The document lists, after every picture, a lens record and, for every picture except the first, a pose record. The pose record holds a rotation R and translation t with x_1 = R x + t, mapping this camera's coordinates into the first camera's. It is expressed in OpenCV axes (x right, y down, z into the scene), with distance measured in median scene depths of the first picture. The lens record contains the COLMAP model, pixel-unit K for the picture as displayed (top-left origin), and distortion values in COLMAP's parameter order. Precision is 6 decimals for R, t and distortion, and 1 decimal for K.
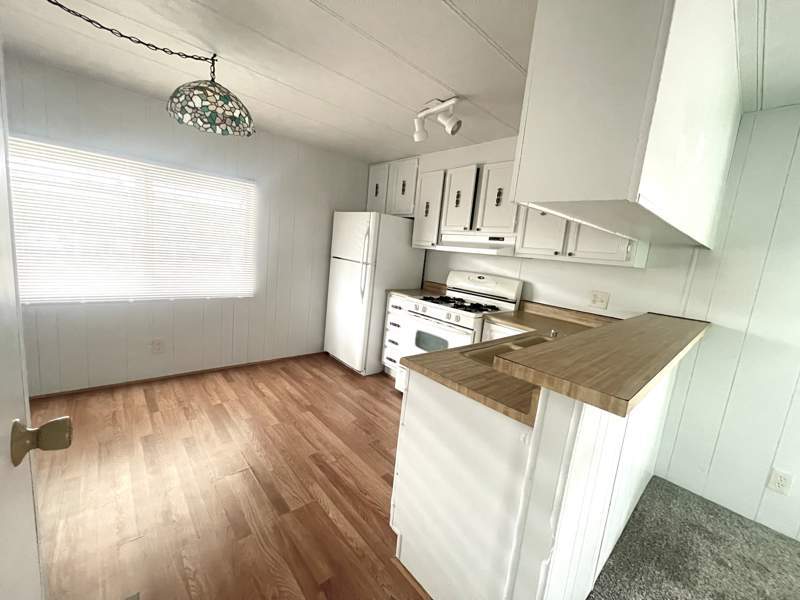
lens RADIAL K [[323.3, 0, 400.0], [0, 323.3, 300.0], [0, 0, 1]] dist [0.000068, 0.000070]
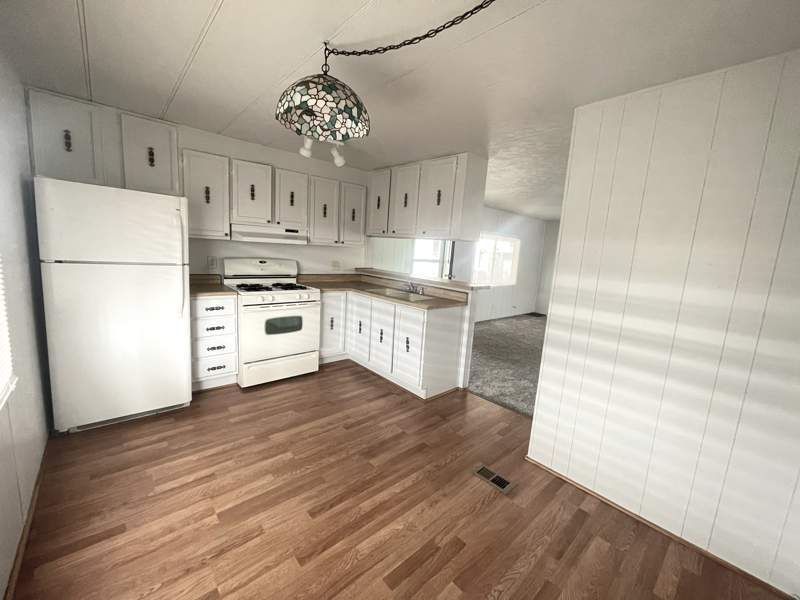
lens RADIAL K [[323.3, 0, 400.0], [0, 323.3, 300.0], [0, 0, 1]] dist [0.000068, 0.000070]
pose [[0.005027, -0.256268, 0.966593, -0.965185], [0.088553, 0.962922, 0.254834, -0.203384], [-0.996059, 0.084313, 0.027533, 0.526345]]
